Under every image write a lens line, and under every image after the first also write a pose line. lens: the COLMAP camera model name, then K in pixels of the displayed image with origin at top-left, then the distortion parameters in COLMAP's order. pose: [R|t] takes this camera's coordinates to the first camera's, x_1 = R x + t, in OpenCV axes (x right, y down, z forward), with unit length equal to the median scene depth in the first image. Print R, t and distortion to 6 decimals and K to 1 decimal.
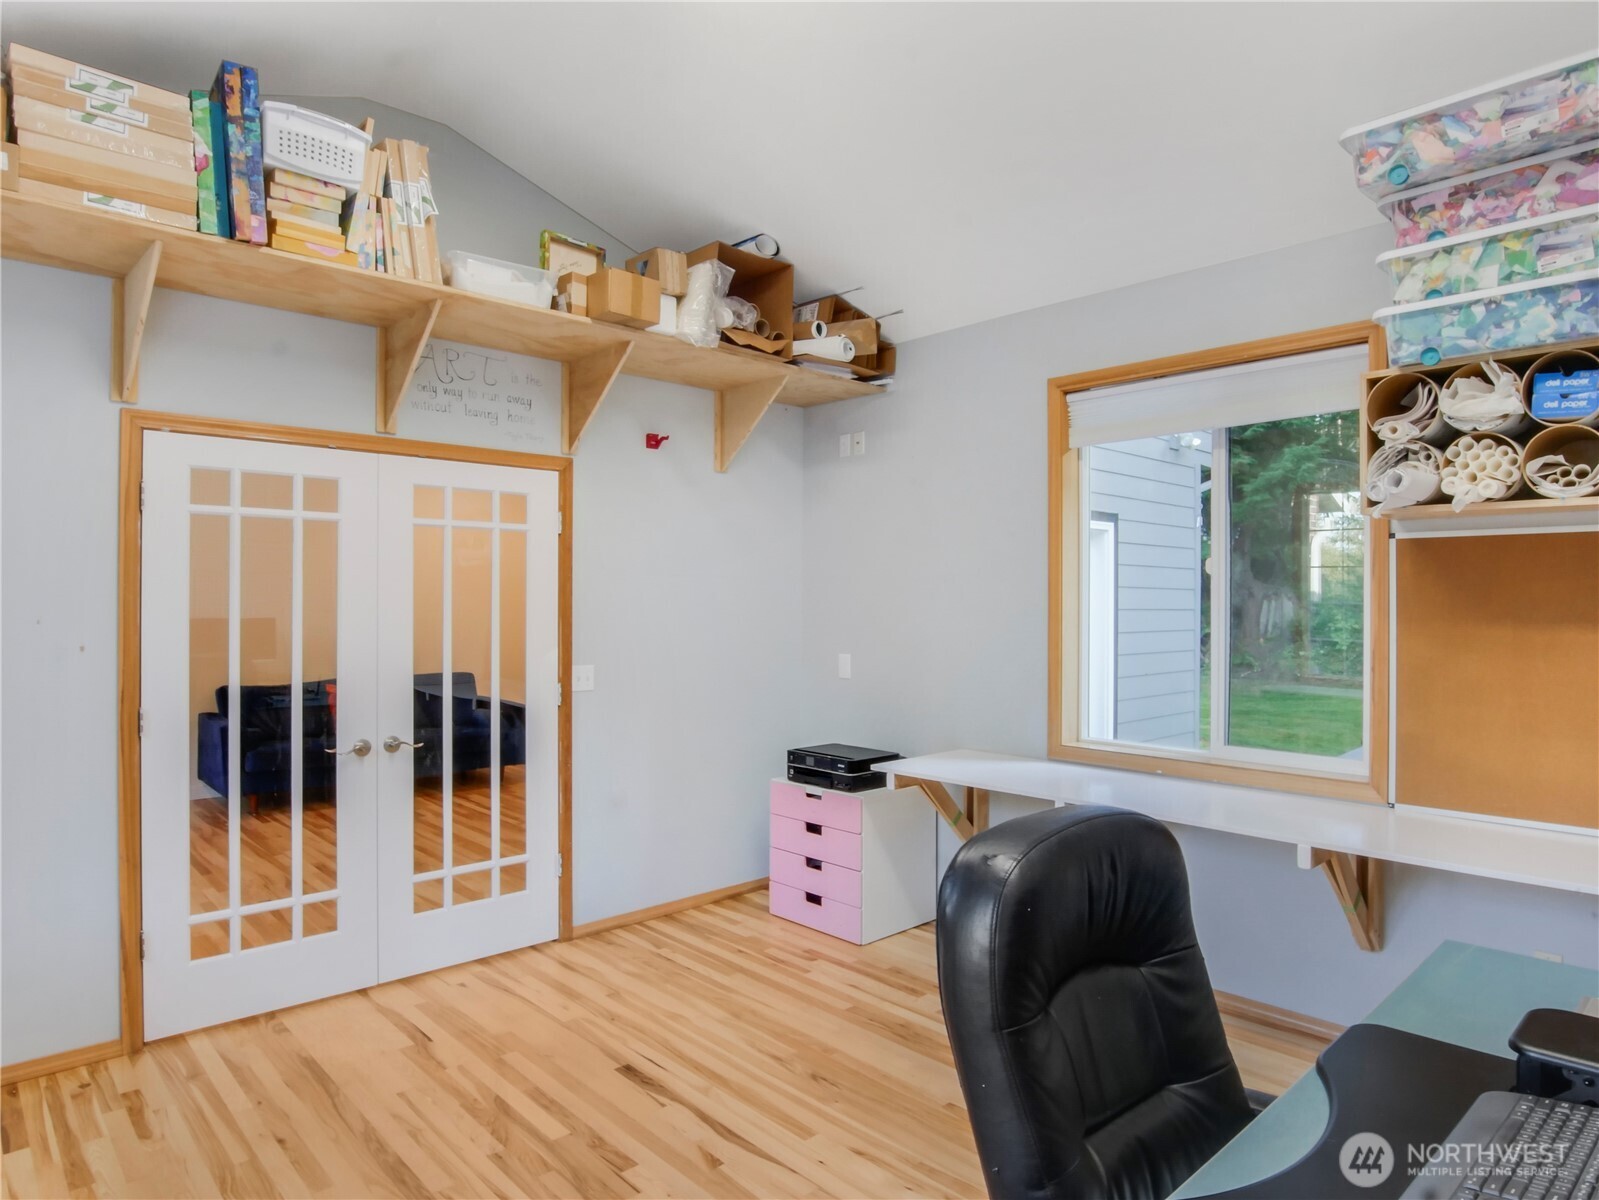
lens RADIAL K [[964.2, 0, 807.1], [0, 964.2, 596.5], [0, 0, 1]] dist [-0.032546, 0.002394]
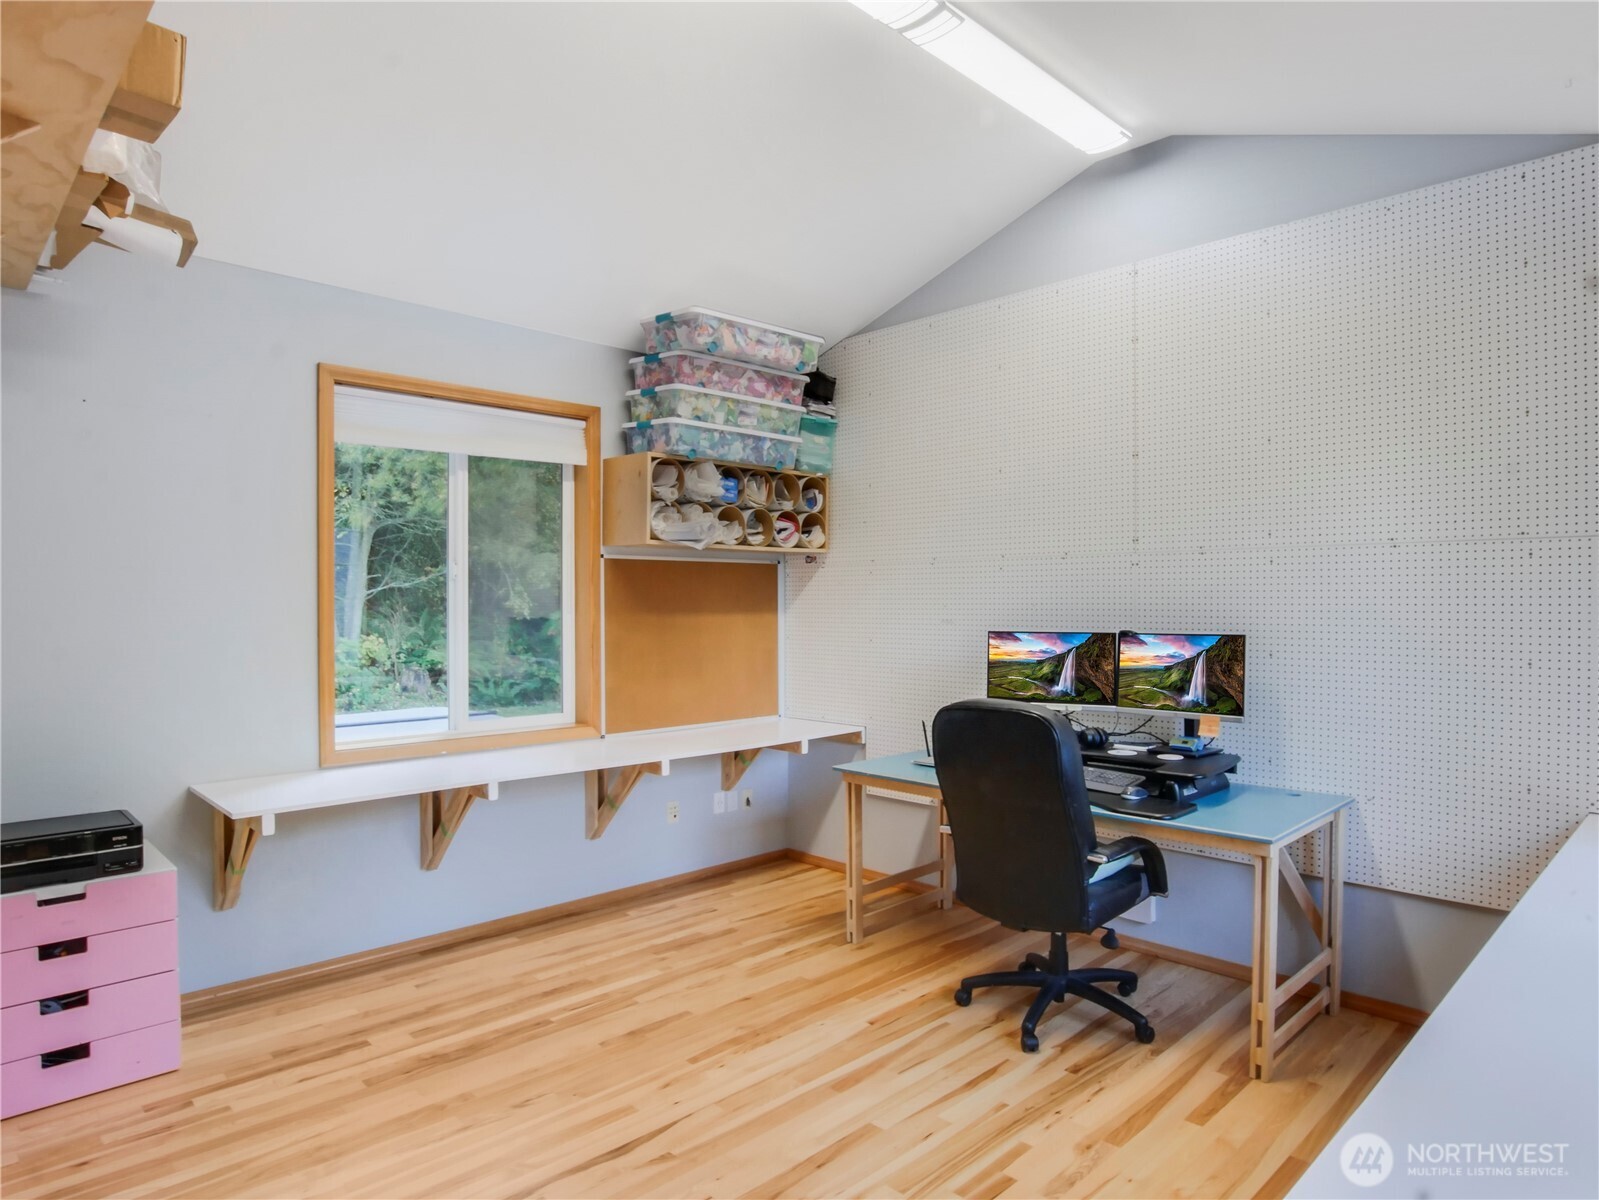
lens RADIAL K [[964.2, 0, 807.9], [0, 964.2, 603.5], [0, 0, 1]] dist [-0.032546, 0.002394]
pose [[-0.025388, -0.005582, 0.999662, -1.072030], [-0.003682, 0.999978, 0.005490, 0.002023], [-0.999671, -0.003541, -0.025408, 0.852360]]
